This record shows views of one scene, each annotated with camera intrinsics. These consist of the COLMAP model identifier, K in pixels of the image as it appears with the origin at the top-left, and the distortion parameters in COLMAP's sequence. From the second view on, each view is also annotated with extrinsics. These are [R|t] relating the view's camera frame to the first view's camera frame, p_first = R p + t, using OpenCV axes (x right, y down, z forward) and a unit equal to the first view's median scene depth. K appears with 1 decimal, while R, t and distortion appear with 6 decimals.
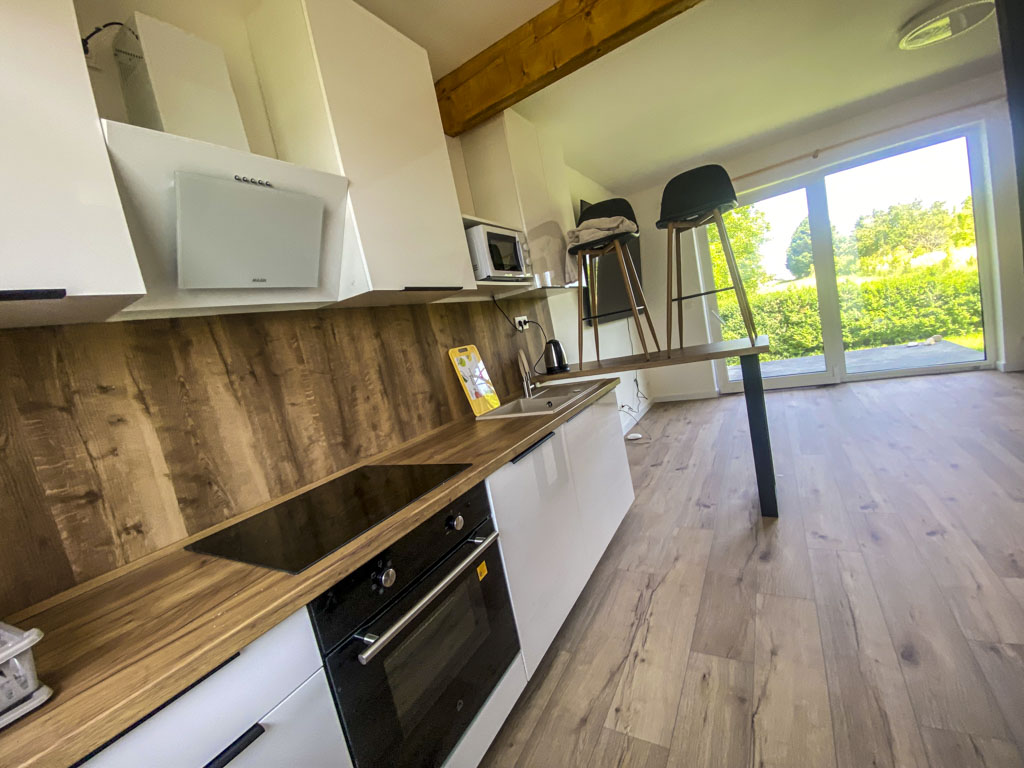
lens RADIAL K [[430.6, 0, 511.5], [0, 430.6, 384.5], [0, 0, 1]] dist [0.000053, -0.000542]
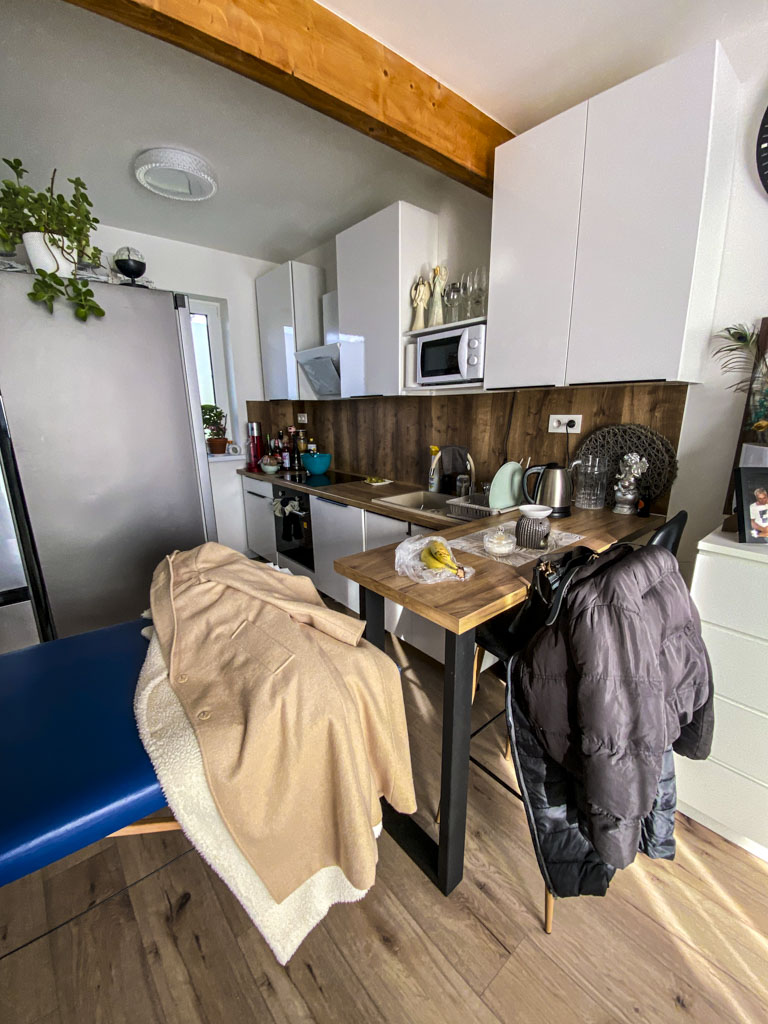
lens RADIAL K [[416.6, 0, 382.7], [0, 416.6, 513.4], [0, 0, 1]] dist [0.010252, -0.008386]
pose [[-0.316143, 0.418865, -0.851237, 1.196485], [-0.028712, 0.892621, 0.449892, -0.478375], [0.948277, 0.166671, -0.270170, 1.387671]]
